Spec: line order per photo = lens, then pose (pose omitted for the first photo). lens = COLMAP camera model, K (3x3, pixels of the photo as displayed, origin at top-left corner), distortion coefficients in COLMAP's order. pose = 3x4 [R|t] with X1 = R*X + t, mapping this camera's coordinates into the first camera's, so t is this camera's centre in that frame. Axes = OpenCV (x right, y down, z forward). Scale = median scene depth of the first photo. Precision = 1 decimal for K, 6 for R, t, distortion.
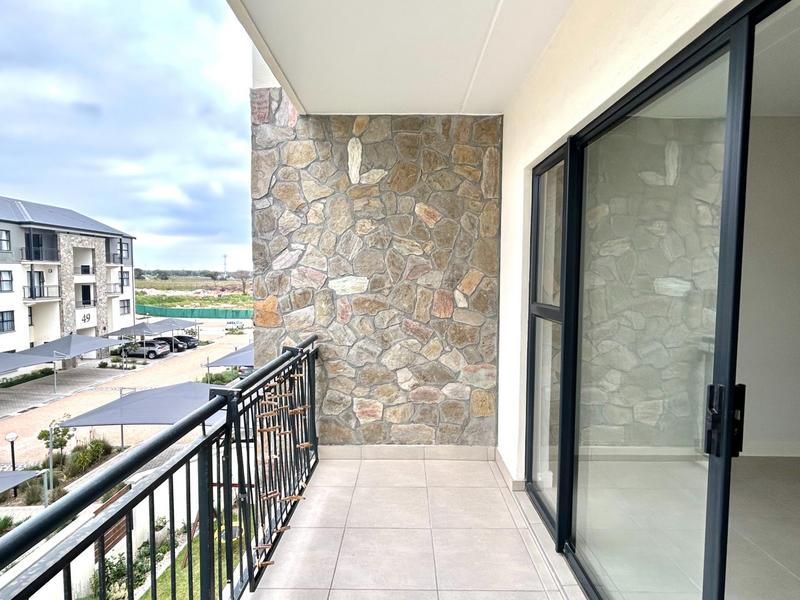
lens RADIAL K [[449.5, 0, 400.0], [0, 449.5, 300.0], [0, 0, 1]] dist [-0.001951, -0.000377]
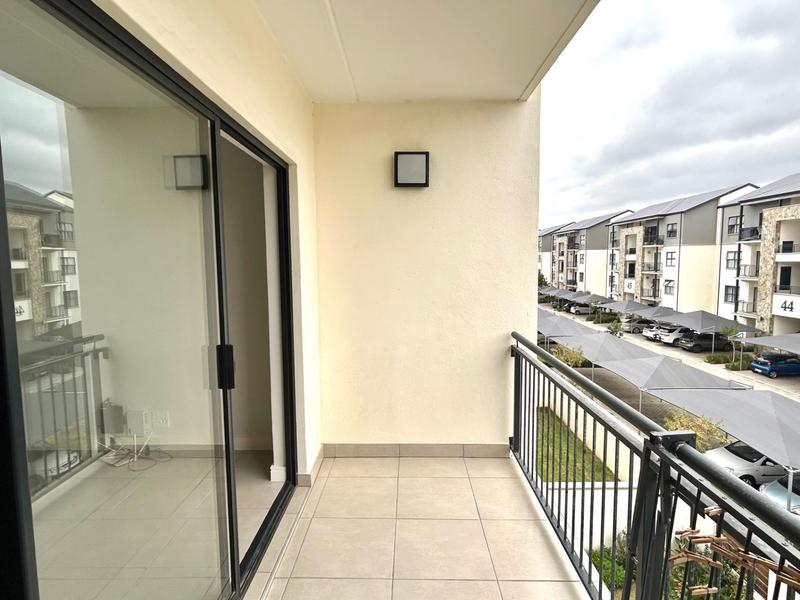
lens RADIAL K [[449.5, 0, 400.0], [0, 449.5, 300.0], [0, 0, 1]] dist [-0.001951, -0.000377]
pose [[-0.999931, 0.002708, 0.011472, -0.003981], [0.004348, 0.989357, 0.145444, -0.094919], [-0.010956, 0.145484, -0.989300, 1.854011]]
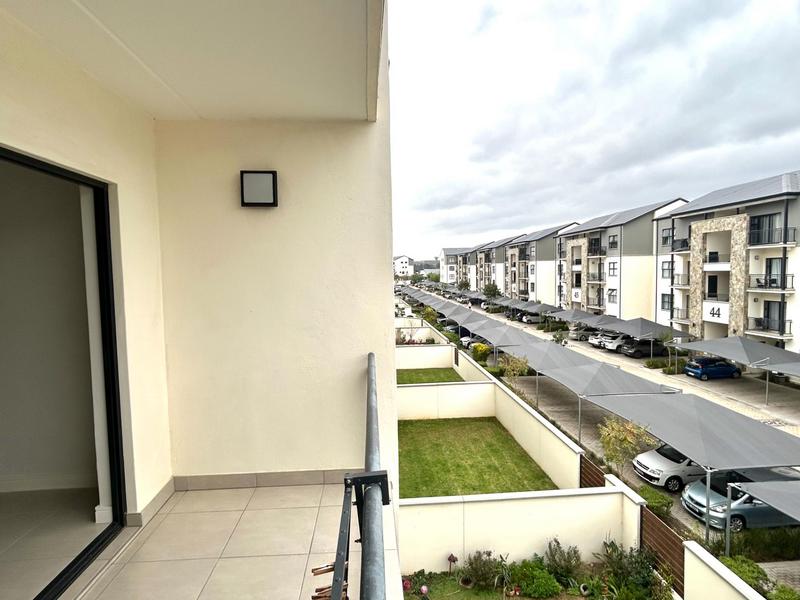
lens RADIAL K [[449.5, 0, 400.0], [0, 449.5, 300.0], [0, 0, 1]] dist [-0.001951, -0.000377]
pose [[-0.996975, 0.017827, -0.075646, -0.024614], [0.008614, 0.992687, 0.120407, -0.096407], [0.077239, 0.119391, -0.989838, 1.852482]]
